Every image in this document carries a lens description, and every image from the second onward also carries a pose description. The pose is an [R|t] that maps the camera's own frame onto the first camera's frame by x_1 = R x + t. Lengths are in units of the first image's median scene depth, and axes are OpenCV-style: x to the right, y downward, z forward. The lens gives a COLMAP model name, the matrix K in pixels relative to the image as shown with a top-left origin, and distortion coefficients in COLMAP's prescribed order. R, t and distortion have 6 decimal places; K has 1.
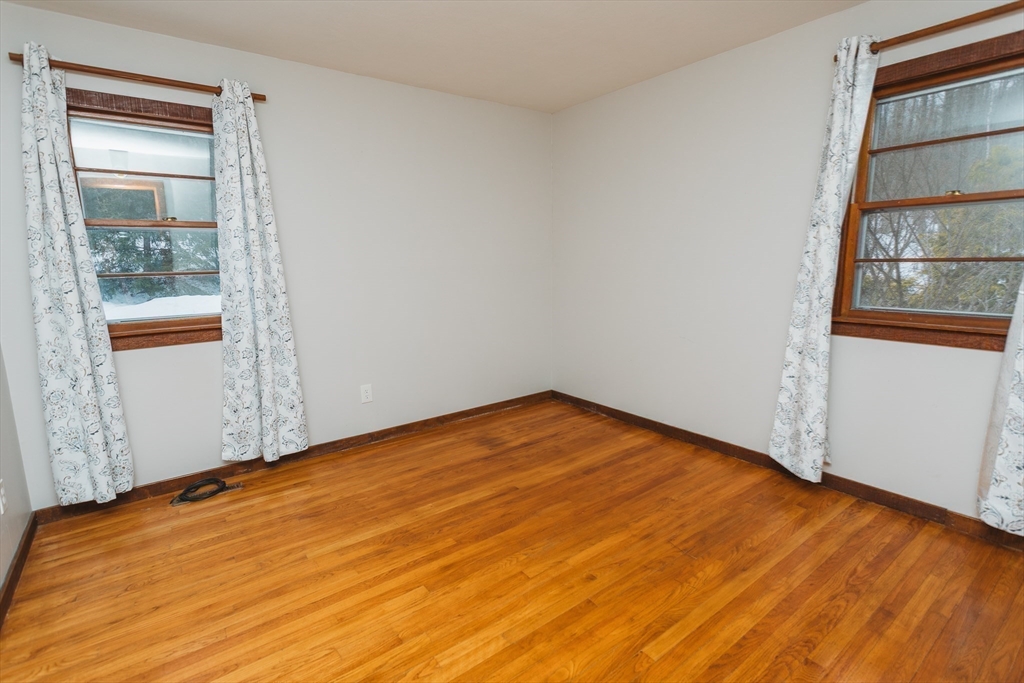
lens RADIAL K [[496.4, 0, 511.2], [0, 496.4, 340.4], [0, 0, 1]] dist [0.002456, 0.000401]
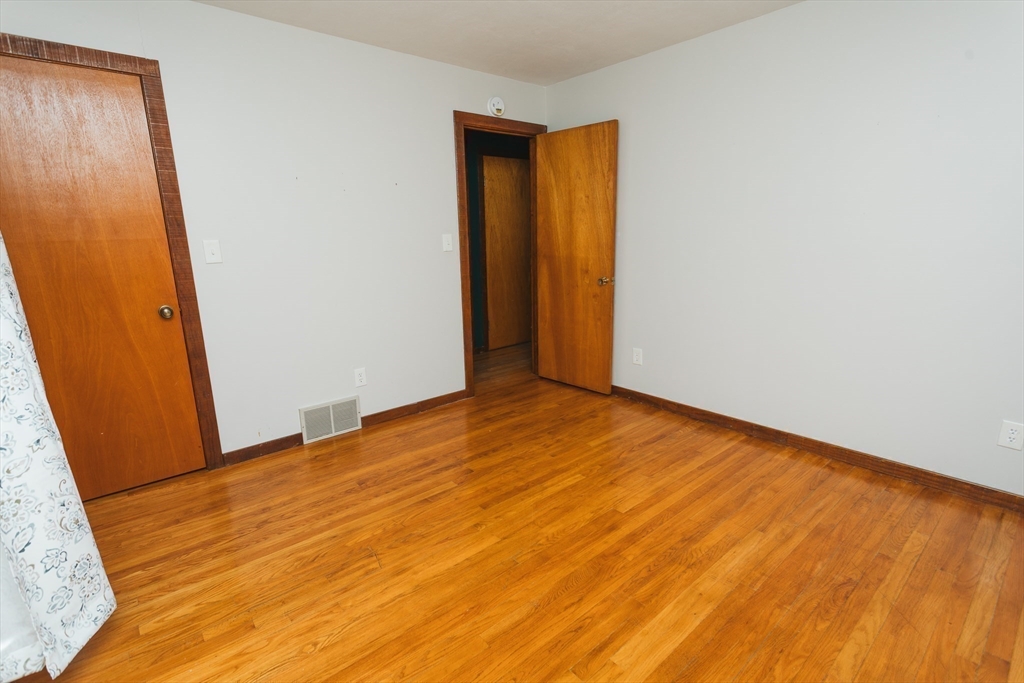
lens RADIAL K [[496.4, 0, 514.0], [0, 496.4, 350.3], [0, 0, 1]] dist [0.002456, 0.000401]
pose [[-0.996648, 0.054978, -0.060576, 0.123383], [0.026476, 0.917422, 0.397033, -0.315535], [0.077402, 0.394099, -0.915803, 1.822037]]
